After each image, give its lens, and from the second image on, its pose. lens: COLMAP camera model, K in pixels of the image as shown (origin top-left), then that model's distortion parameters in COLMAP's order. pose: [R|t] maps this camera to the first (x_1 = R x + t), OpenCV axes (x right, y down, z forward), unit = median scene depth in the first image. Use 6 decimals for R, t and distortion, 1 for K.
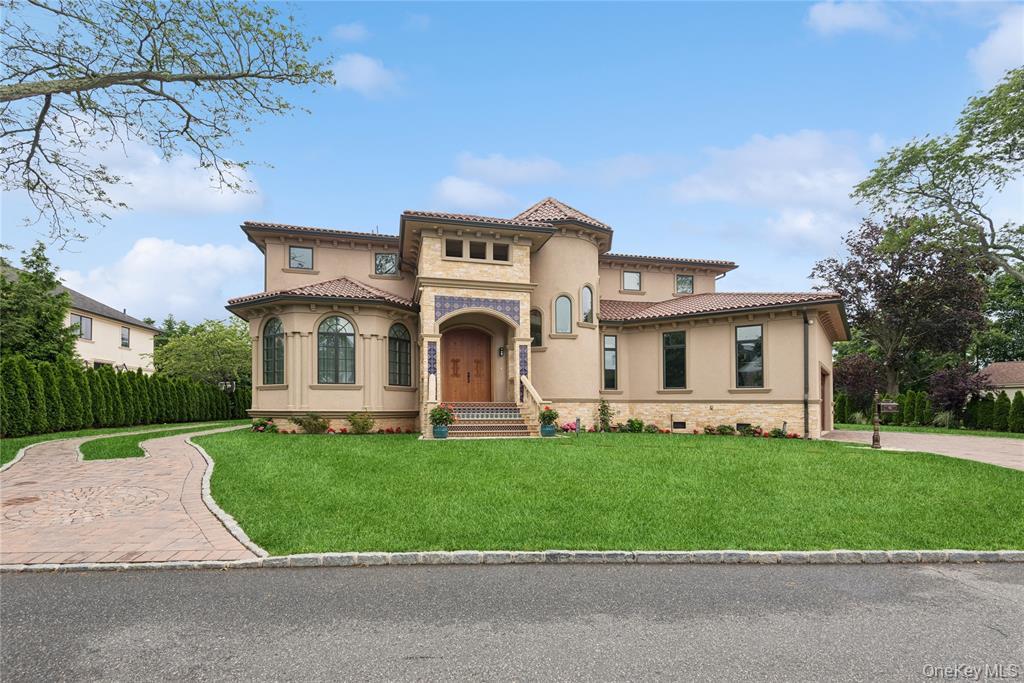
lens RADIAL K [[490.4, 0, 510.5], [0, 490.4, 380.9], [0, 0, 1]] dist [0.031052, -0.012835]
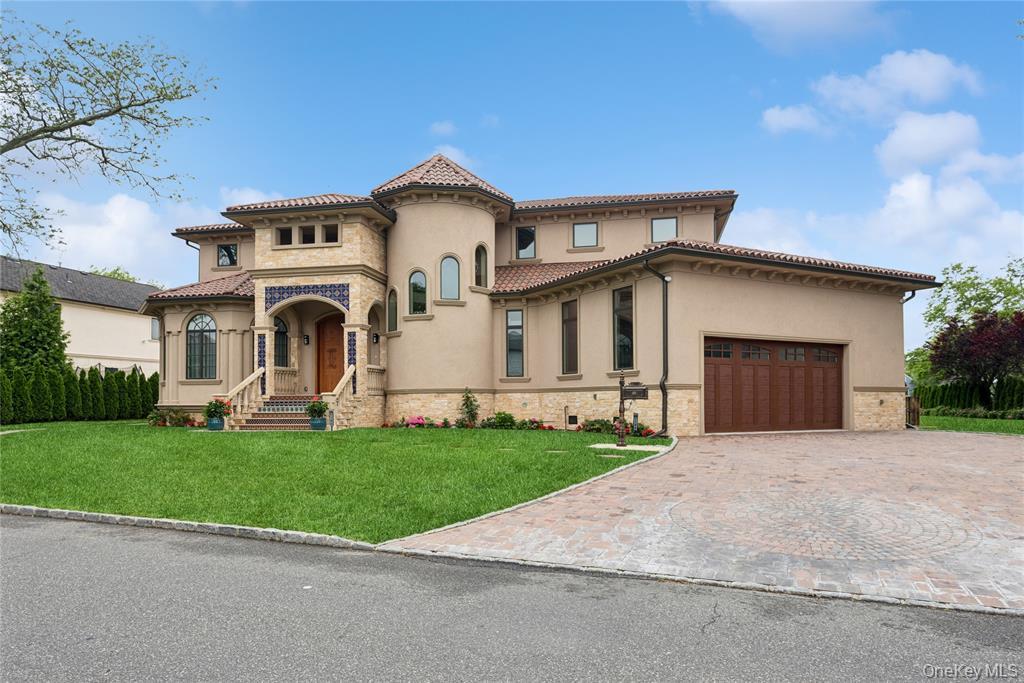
lens RADIAL K [[668.5, 0, 512.2], [0, 668.5, 368.5], [0, 0, 1]] dist [-0.001879, -0.000765]
pose [[0.910266, -0.031181, -0.412849, 0.815461], [0.033108, 0.999449, -0.002487, 0.008594], [0.412699, -0.011405, 0.910796, -0.014936]]
